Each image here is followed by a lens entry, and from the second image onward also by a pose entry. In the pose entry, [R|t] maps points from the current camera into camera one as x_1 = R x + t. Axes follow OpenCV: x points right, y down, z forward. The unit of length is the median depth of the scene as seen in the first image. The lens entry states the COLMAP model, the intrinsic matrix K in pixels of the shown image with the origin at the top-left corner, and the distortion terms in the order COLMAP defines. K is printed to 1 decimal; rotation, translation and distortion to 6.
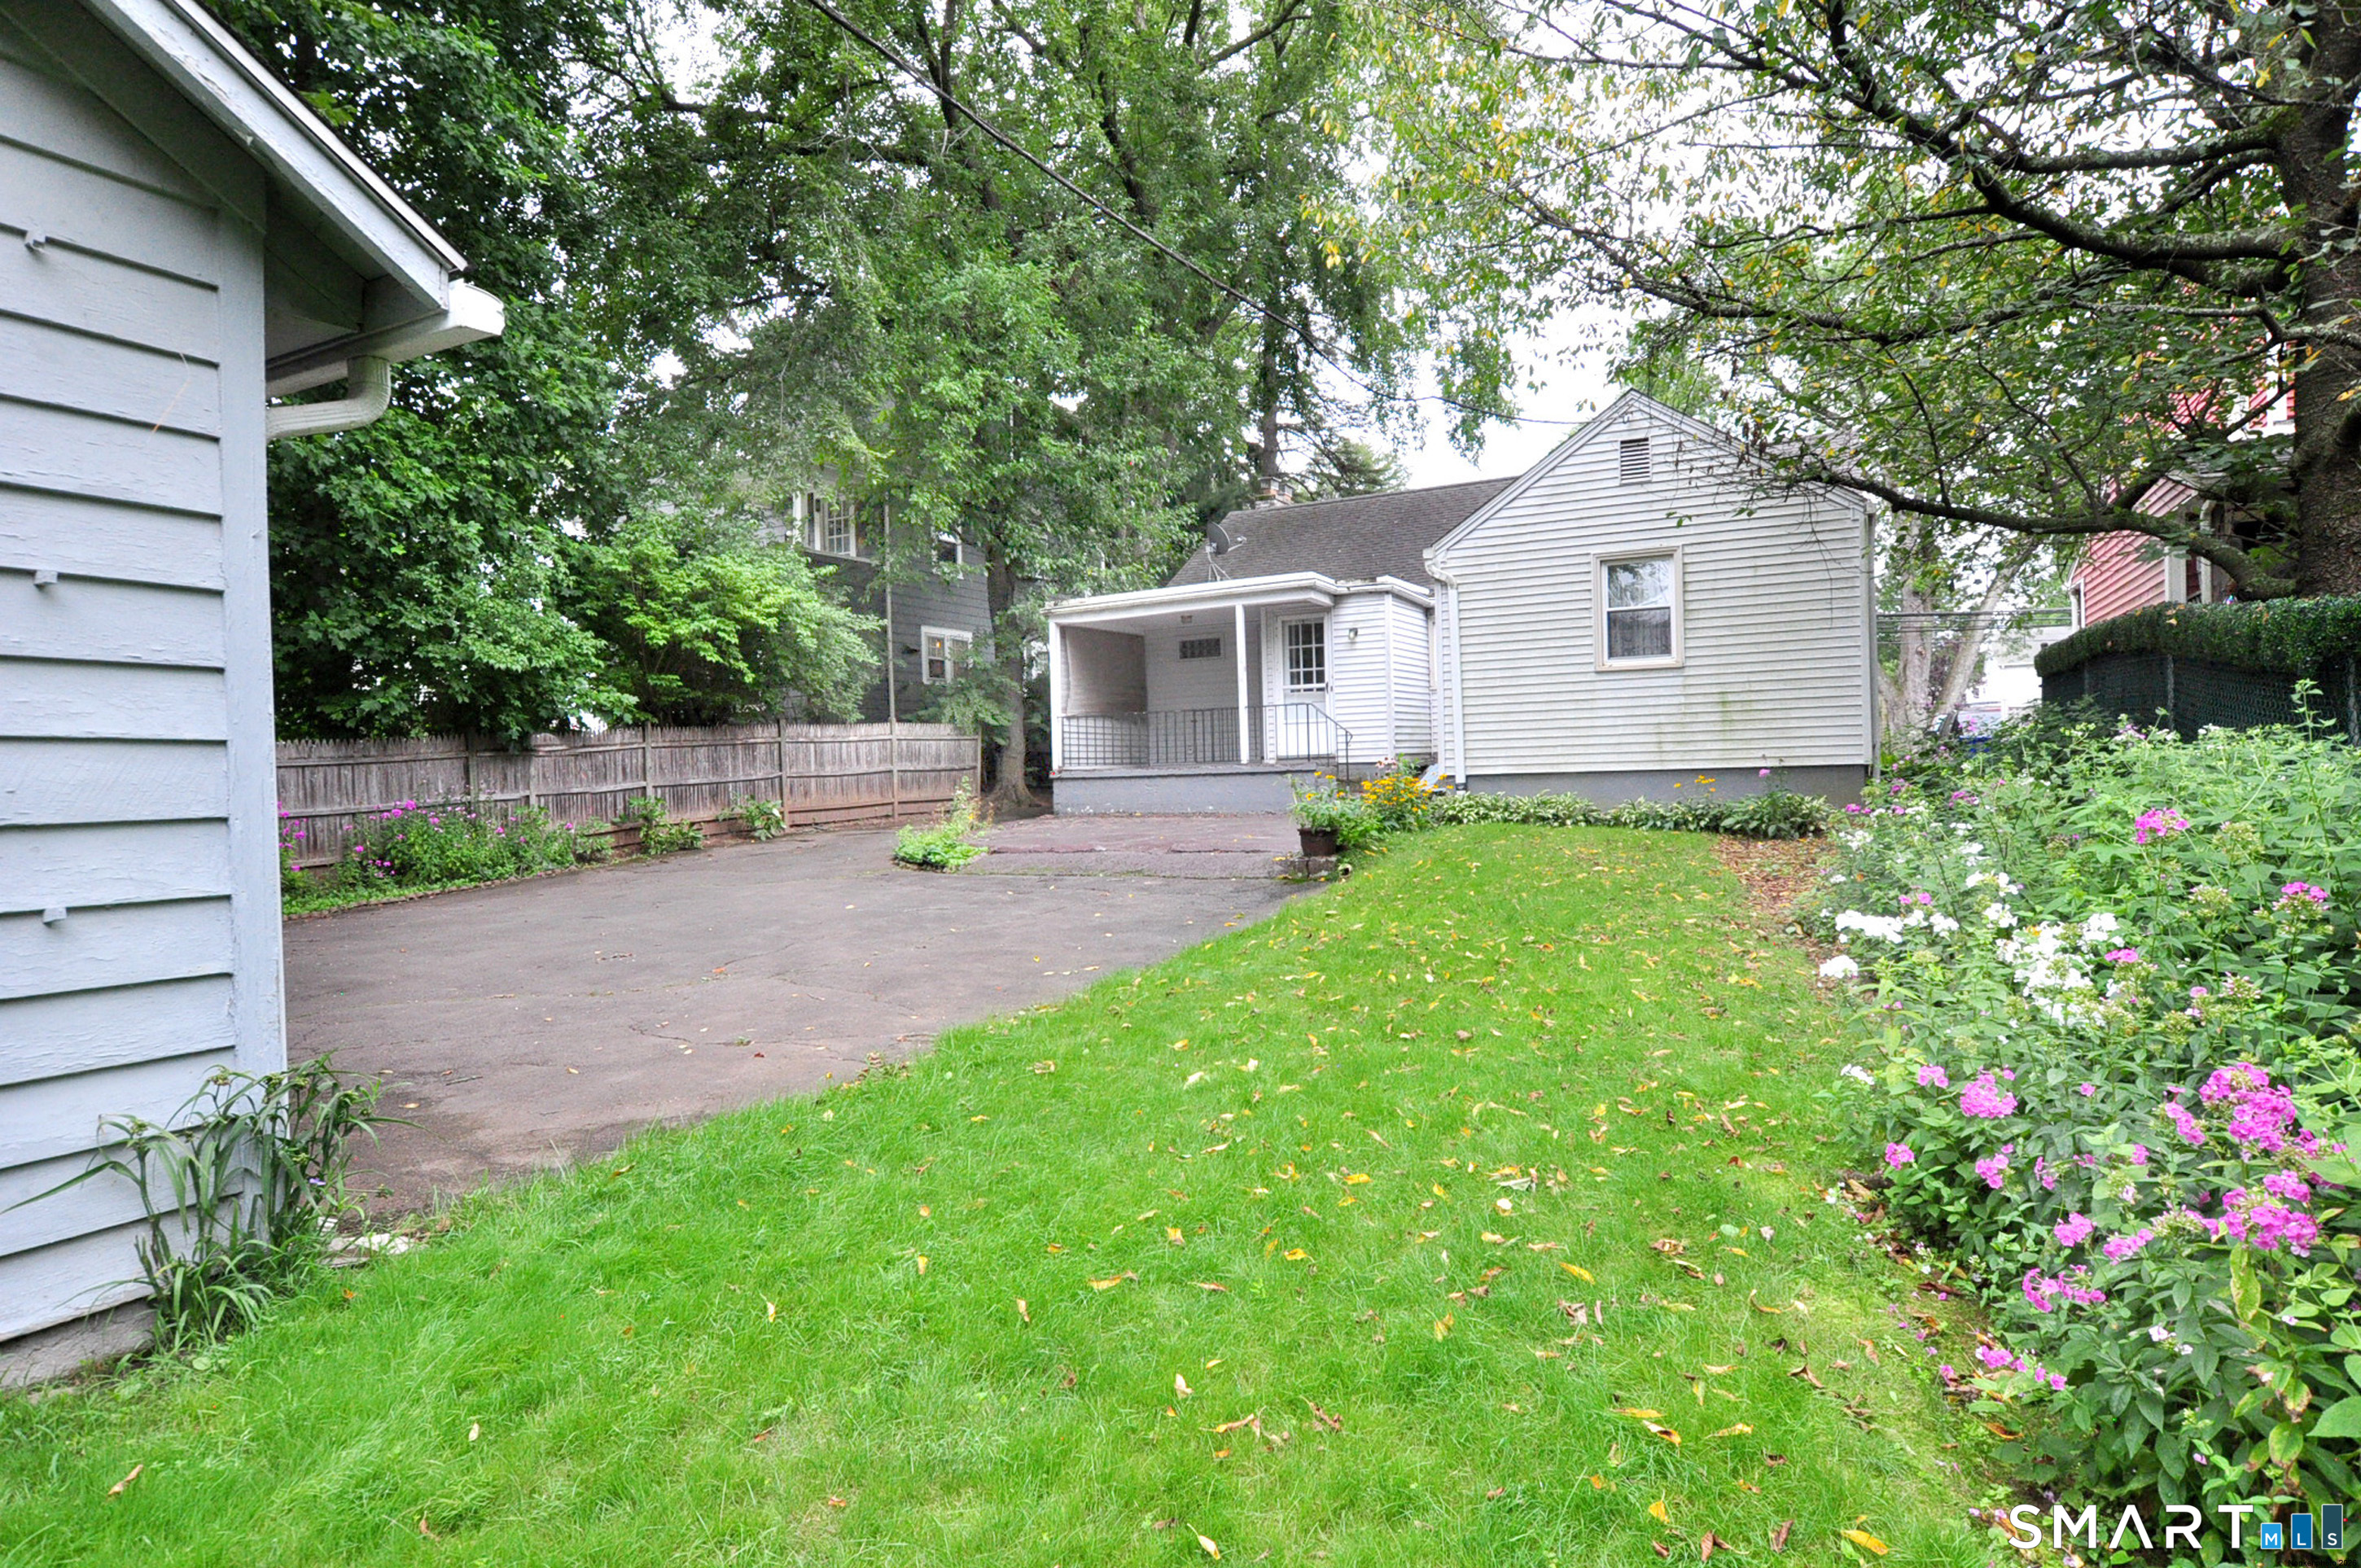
lens RADIAL K [[1314.4, 0, 1180.5], [0, 1314.4, 784.0], [0, 0, 1]] dist [0.001233, -0.000045]
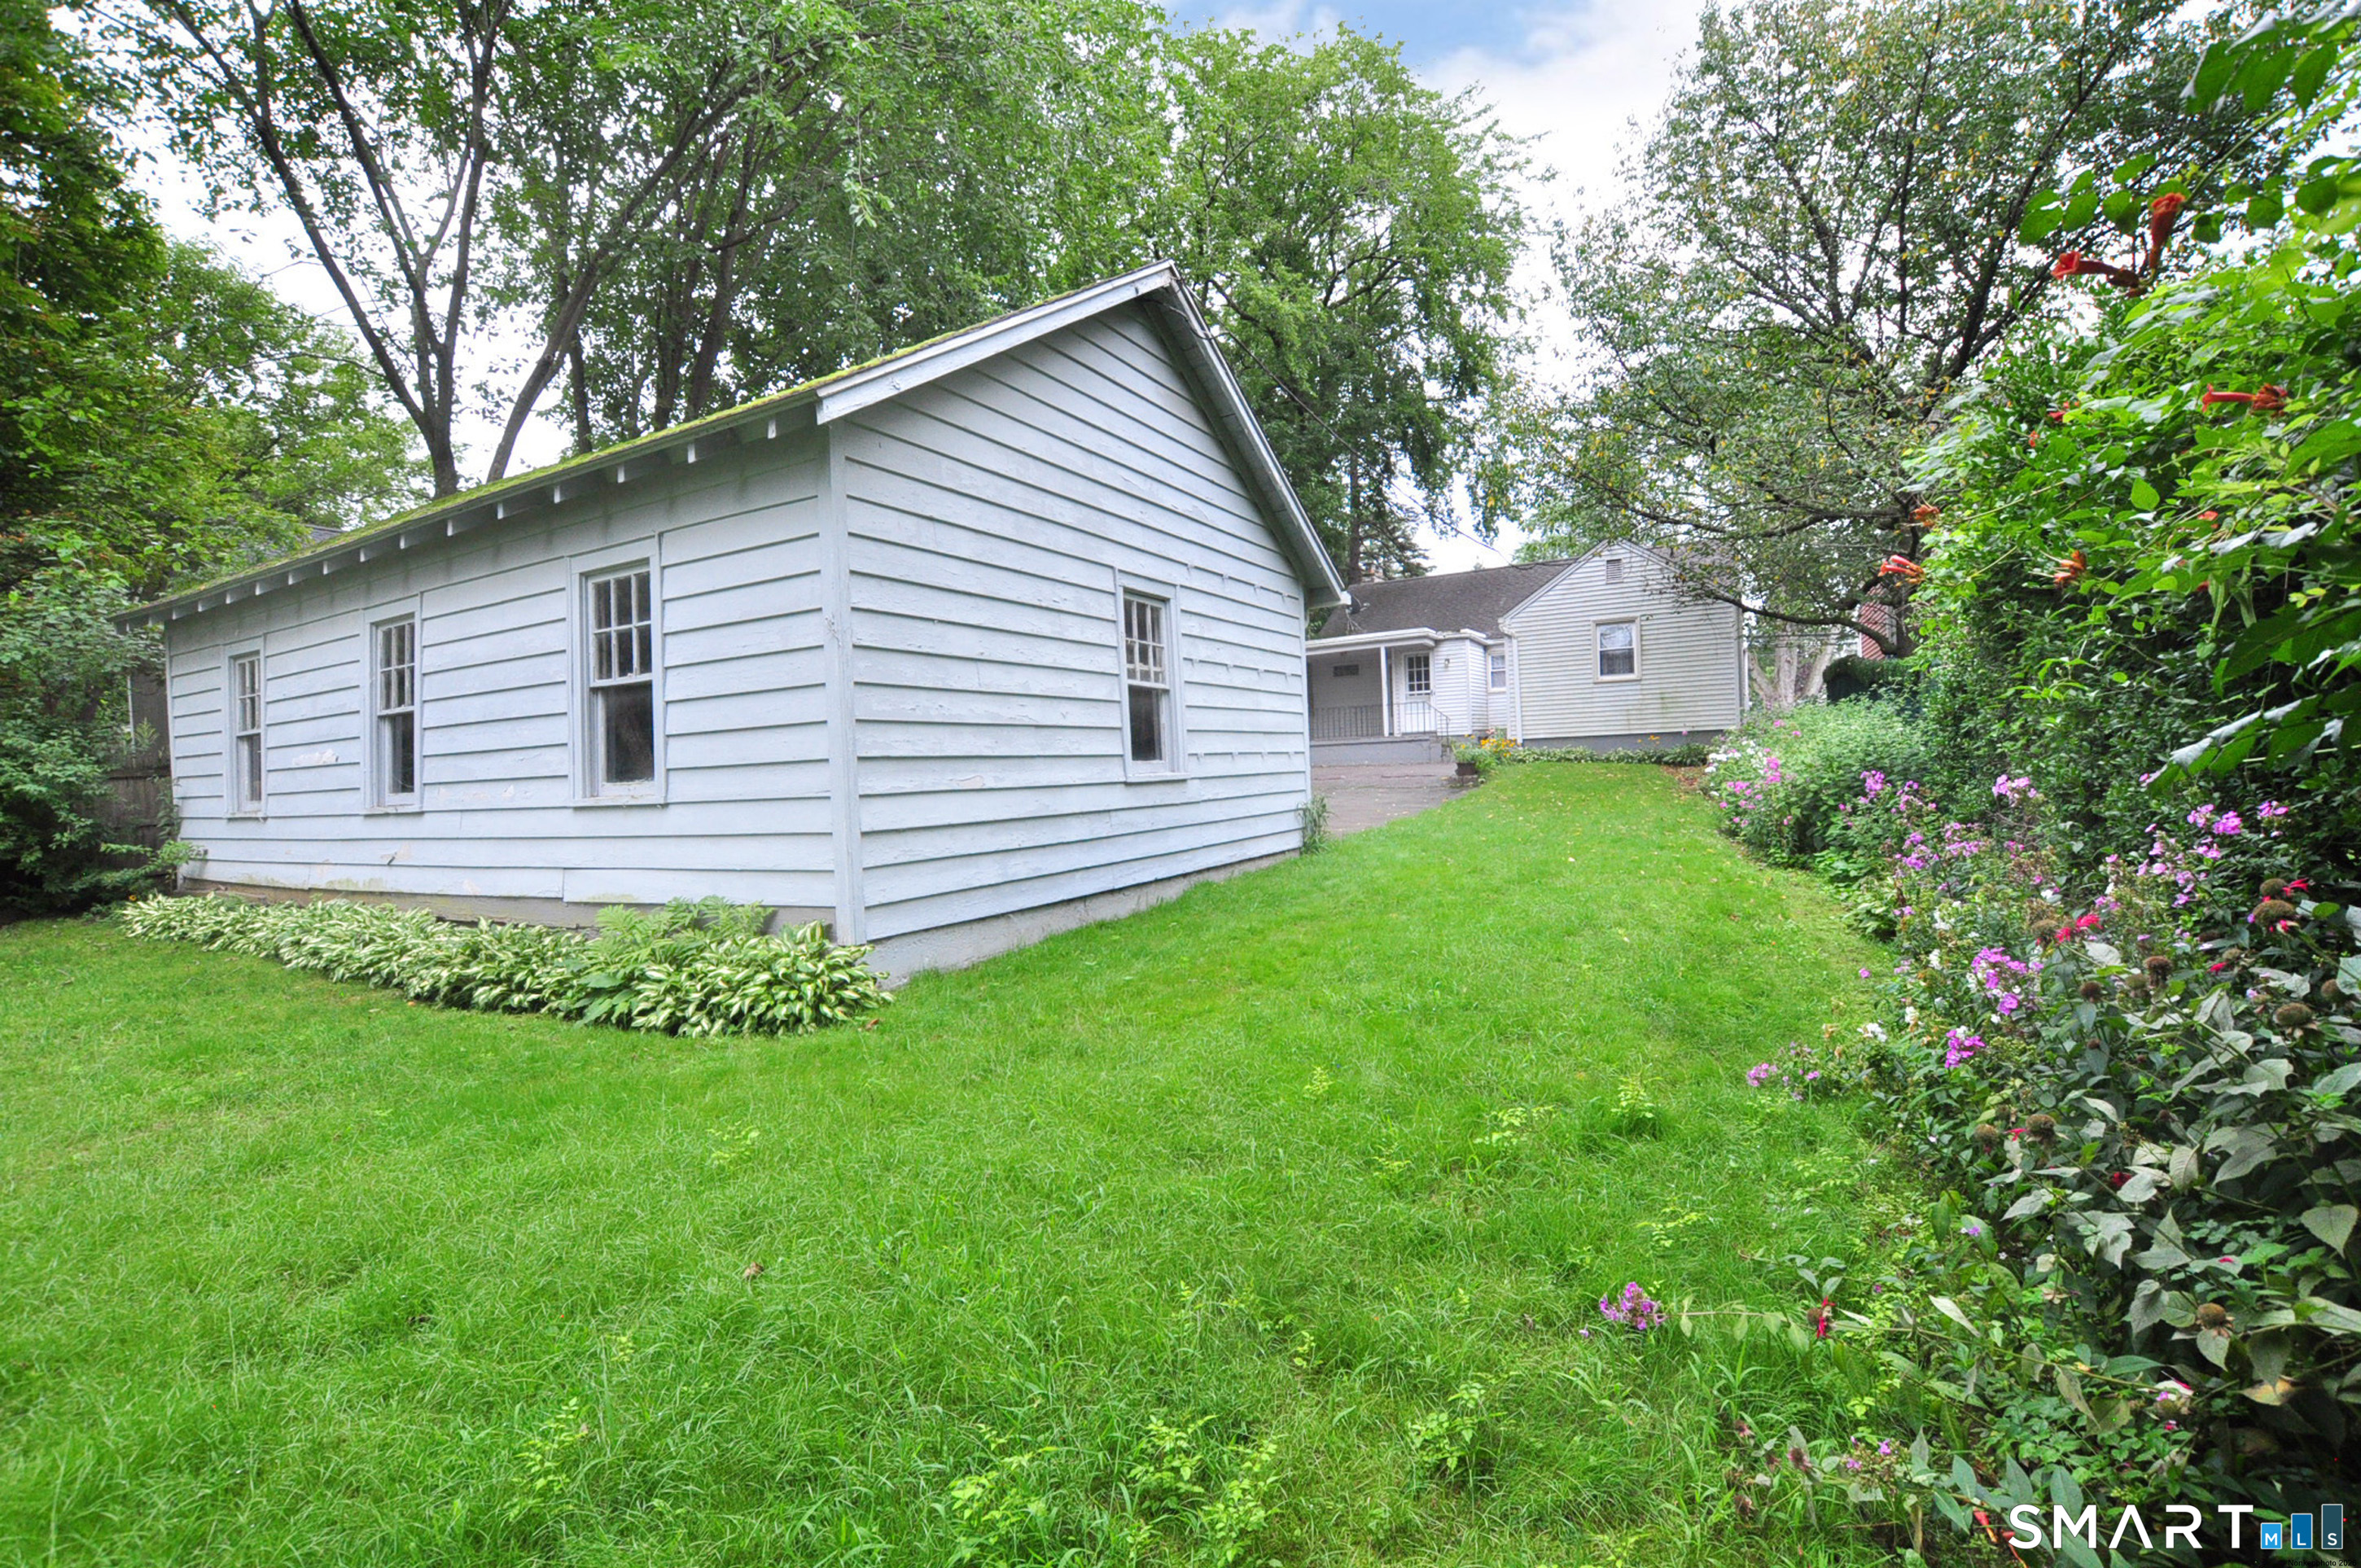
lens RADIAL K [[1043.7, 0, 1180.5], [0, 1043.7, 784.0], [0, 0, 1]] dist [-0.001841, -0.000059]
pose [[0.999528, -0.012401, -0.028095, -0.187245], [0.012808, 0.999815, 0.014350, 0.024471], [0.027911, -0.014703, 0.999502, -0.408646]]
